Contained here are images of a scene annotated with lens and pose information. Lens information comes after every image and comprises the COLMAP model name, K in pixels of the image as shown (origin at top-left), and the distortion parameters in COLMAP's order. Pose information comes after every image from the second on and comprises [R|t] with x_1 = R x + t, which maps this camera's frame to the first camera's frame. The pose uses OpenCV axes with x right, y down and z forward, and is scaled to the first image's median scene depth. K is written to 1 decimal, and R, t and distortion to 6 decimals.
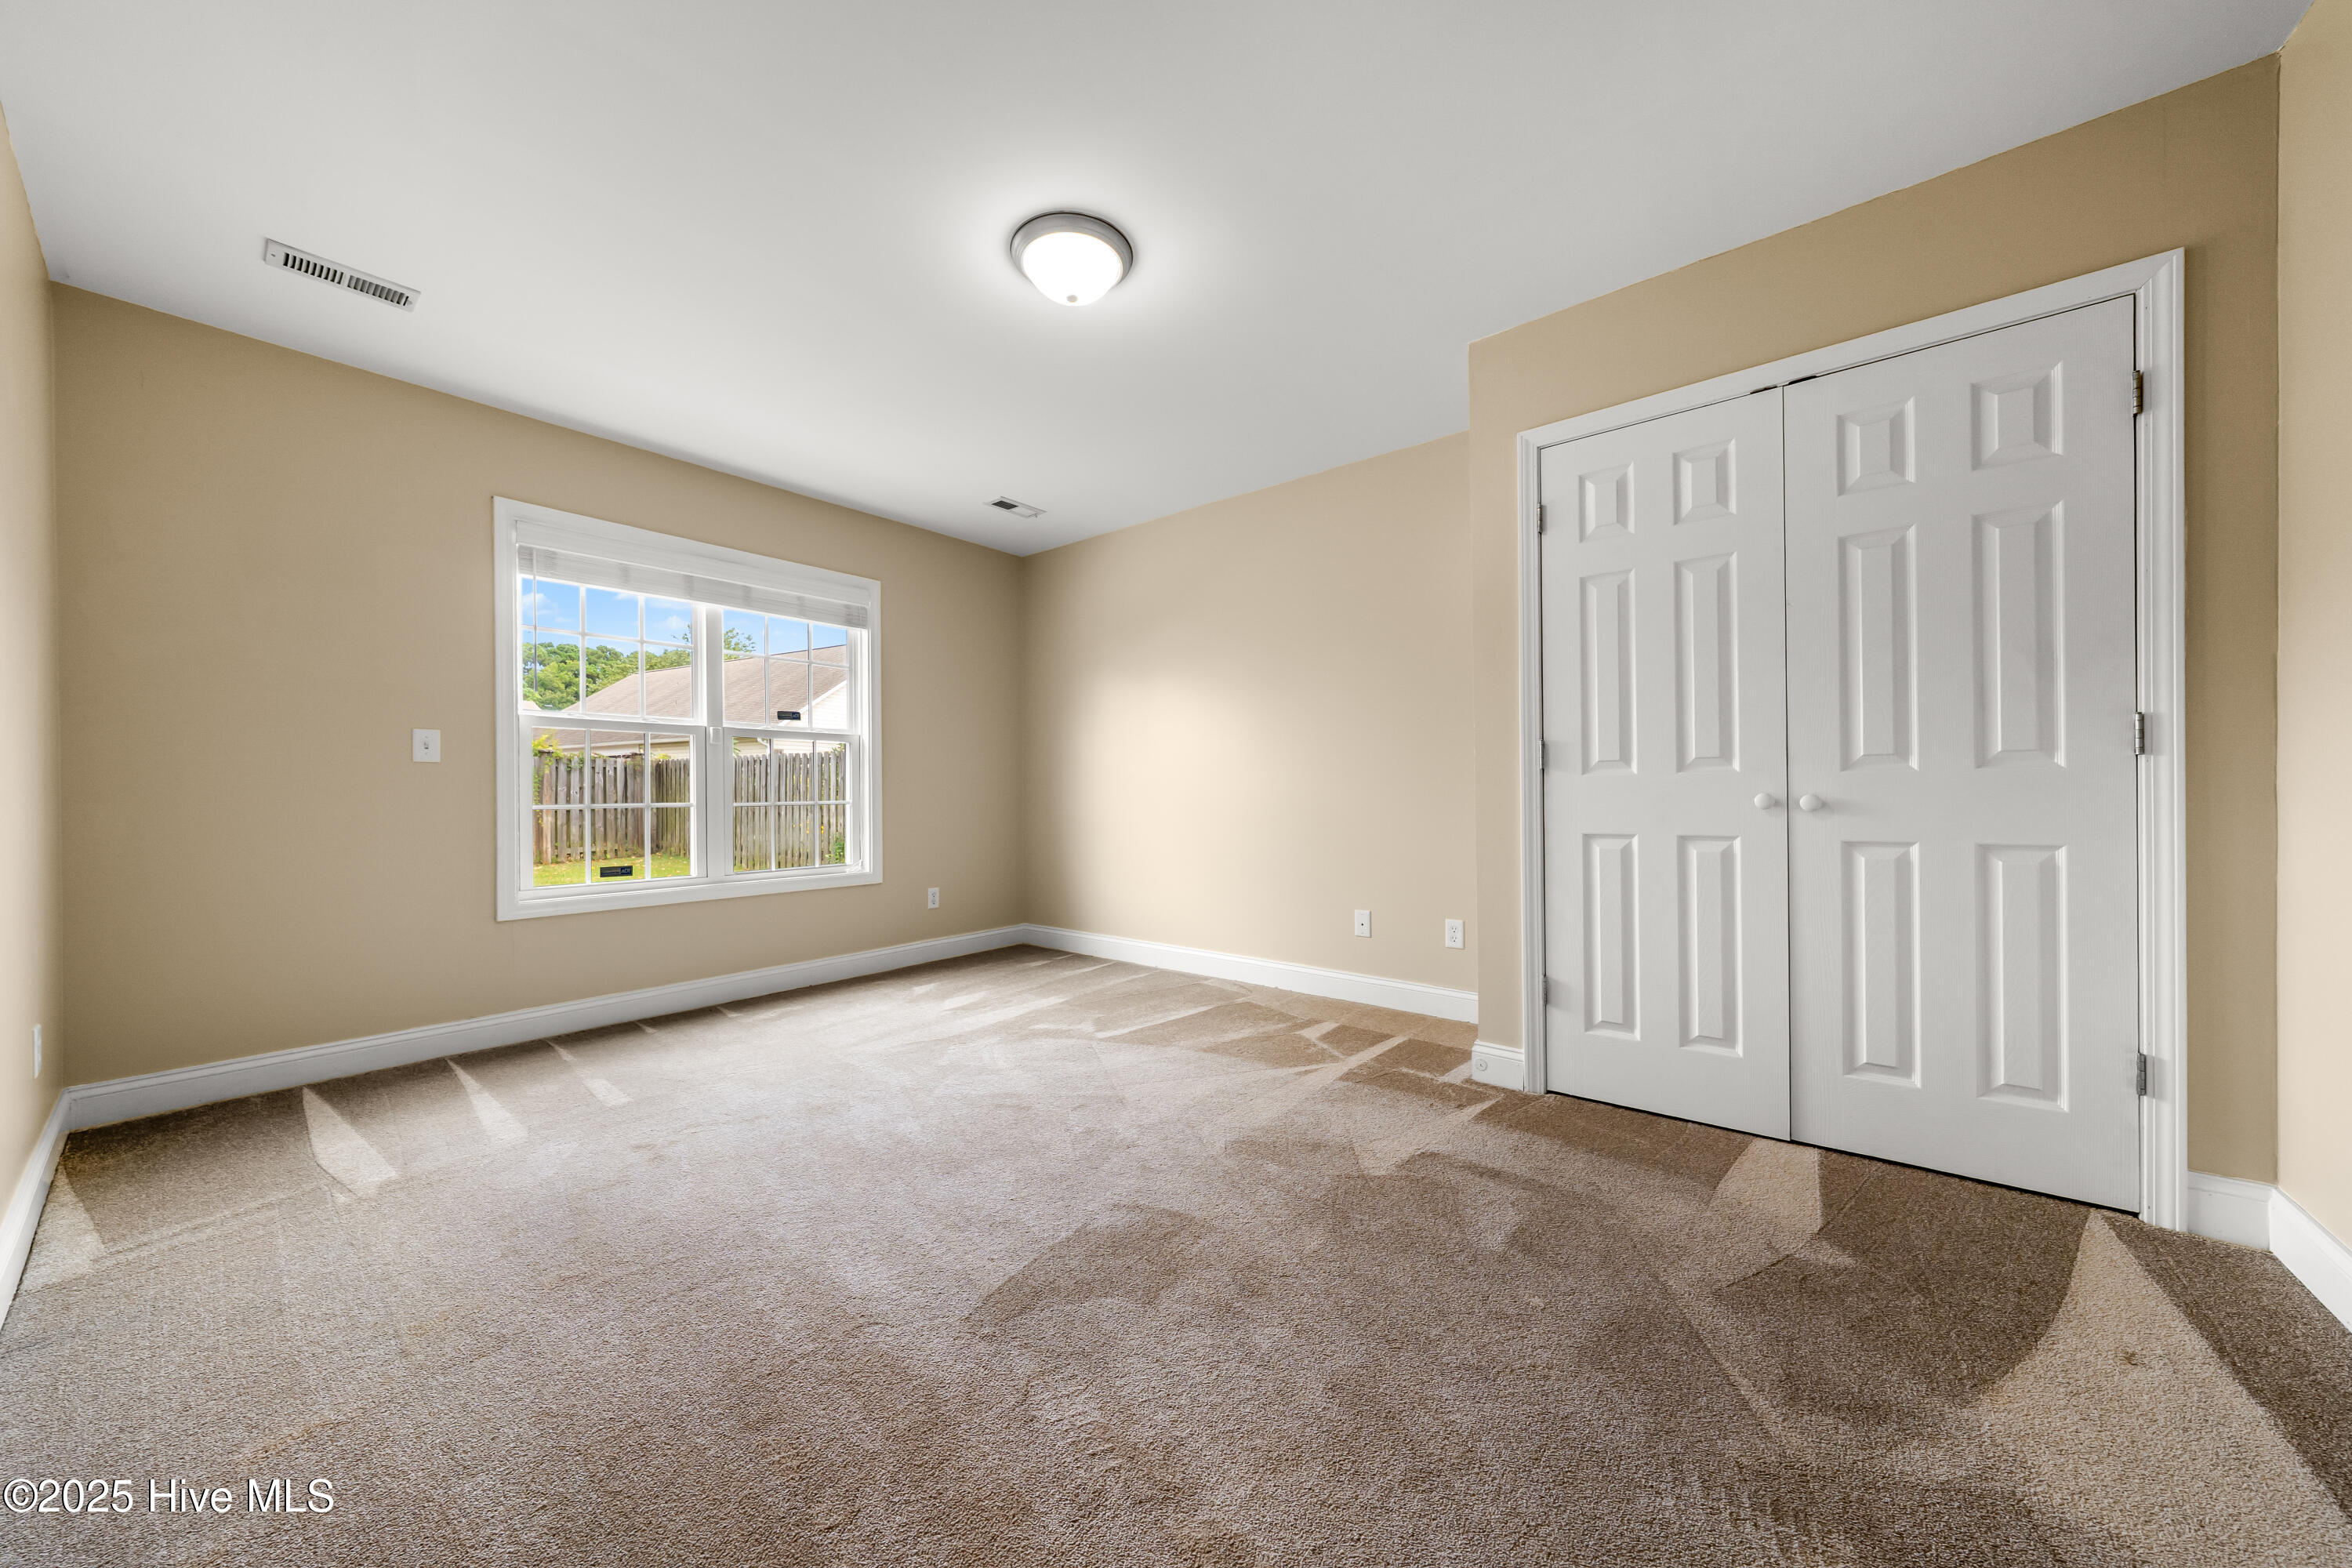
lens RADIAL K [[797.3, 0, 1181.2], [0, 797.3, 795.1], [0, 0, 1]] dist [-0.001758, 0.000166]
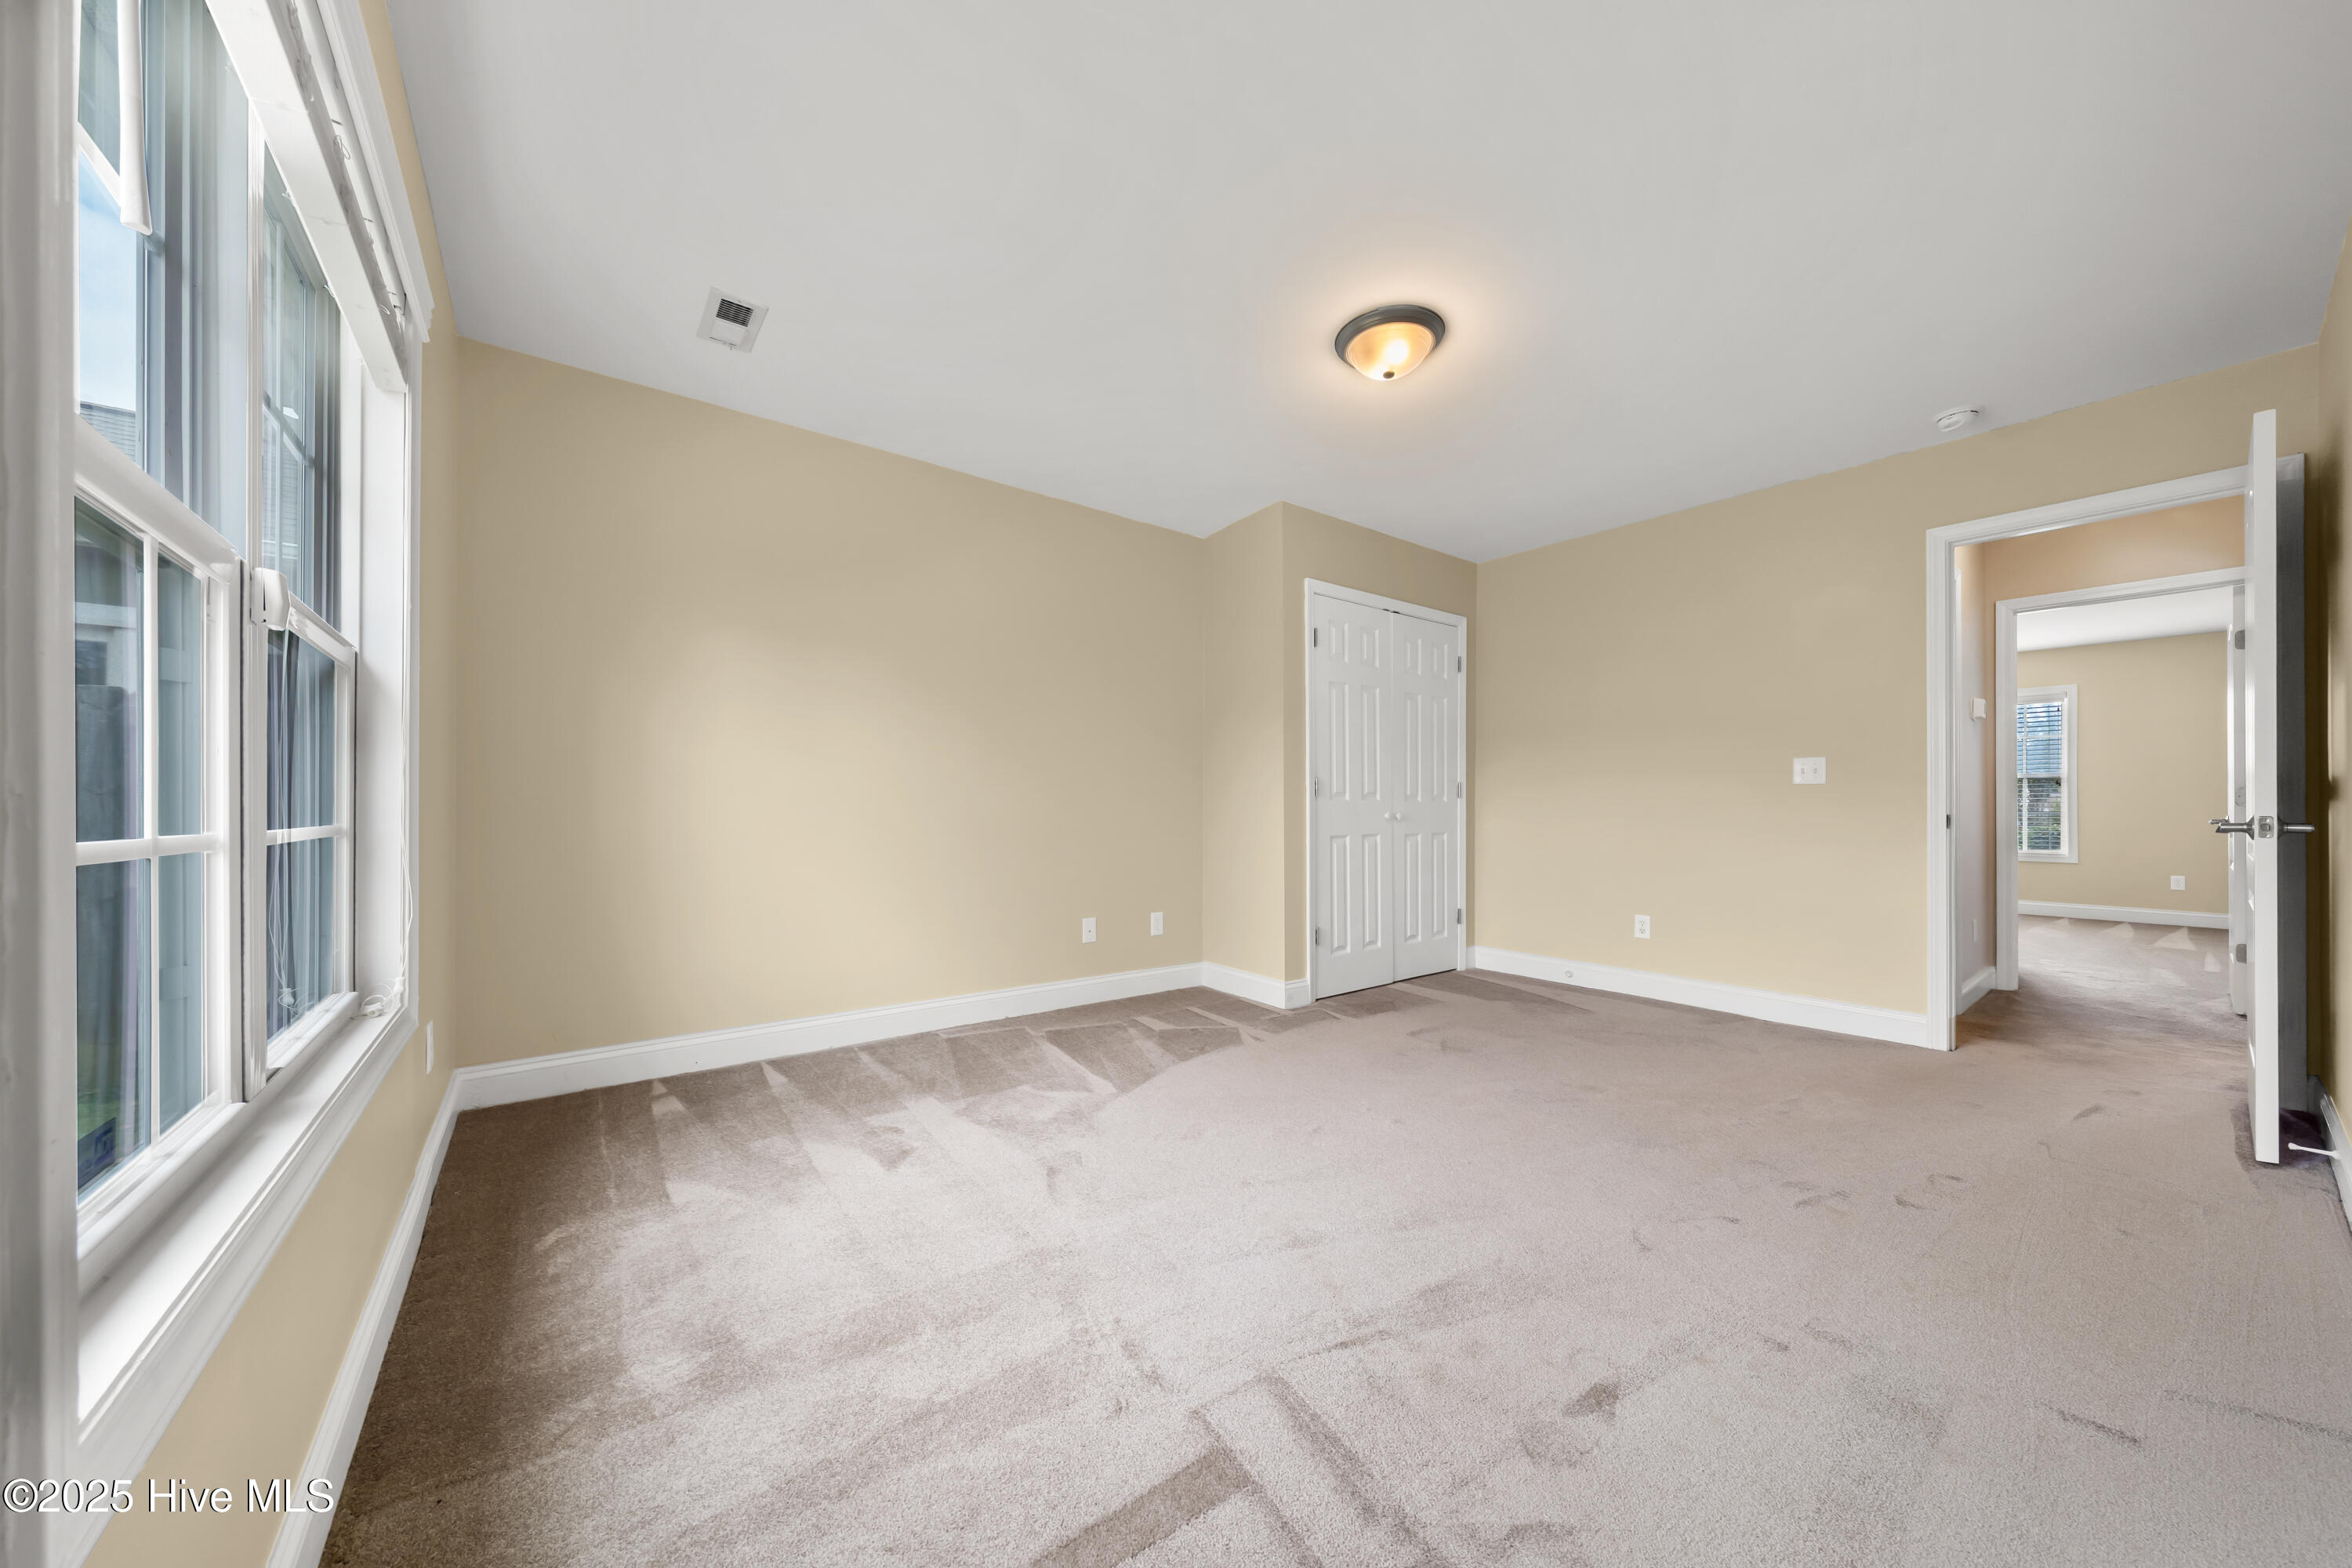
lens RADIAL K [[797.3, 0, 1181.3], [0, 797.3, 802.1], [0, 0, 1]] dist [-0.001758, 0.000166]
pose [[0.233619, 0.008289, 0.972293, -1.057753], [-0.006793, 0.999953, -0.006893, -0.008021], [-0.972305, -0.004994, 0.233664, 0.820561]]
